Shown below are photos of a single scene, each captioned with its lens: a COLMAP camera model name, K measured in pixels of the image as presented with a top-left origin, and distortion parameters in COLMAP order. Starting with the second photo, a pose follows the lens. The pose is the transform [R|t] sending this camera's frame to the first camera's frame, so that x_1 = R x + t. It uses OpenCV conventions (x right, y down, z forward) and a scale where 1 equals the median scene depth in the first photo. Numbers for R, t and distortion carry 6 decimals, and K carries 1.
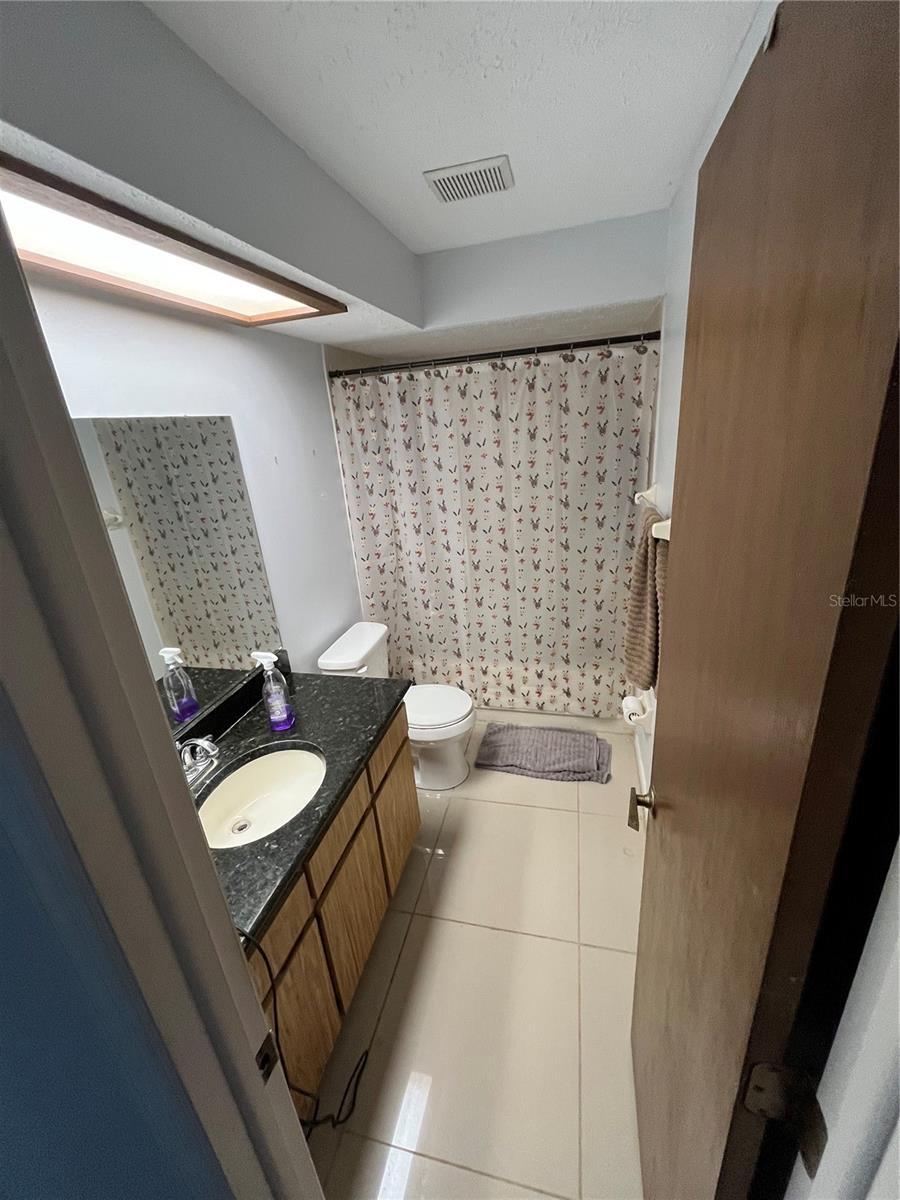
lens RADIAL K [[478.5, 0, 450.0], [0, 478.5, 600.0], [0, 0, 1]] dist [-0.001318, -0.000324]
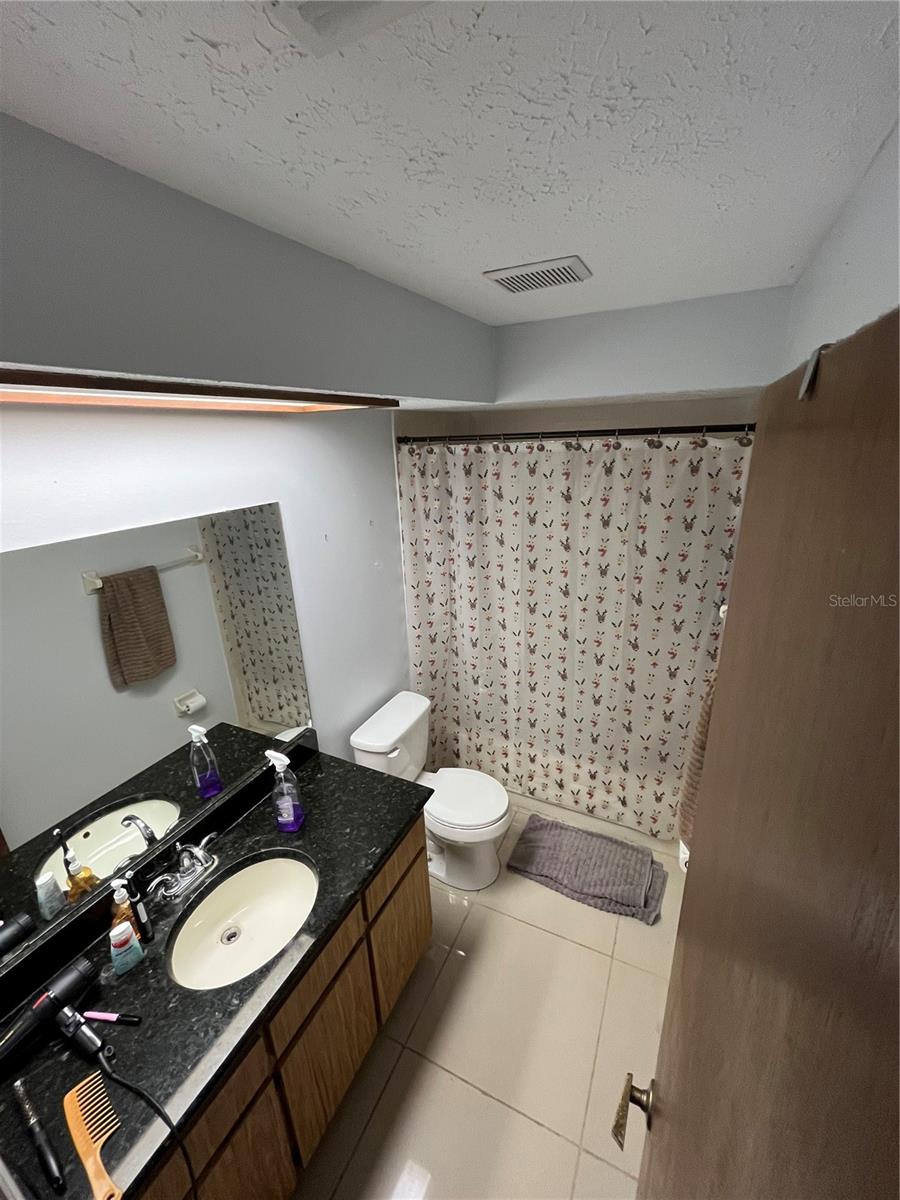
lens RADIAL K [[485.9, 0, 450.0], [0, 485.9, 600.0], [0, 0, 1]] dist [-0.002840, -0.000585]
pose [[0.976700, 0.107066, -0.185994, 0.067575], [-0.109541, 0.993978, -0.003051, -0.153748], [0.184548, 0.023354, 0.982546, 0.058338]]
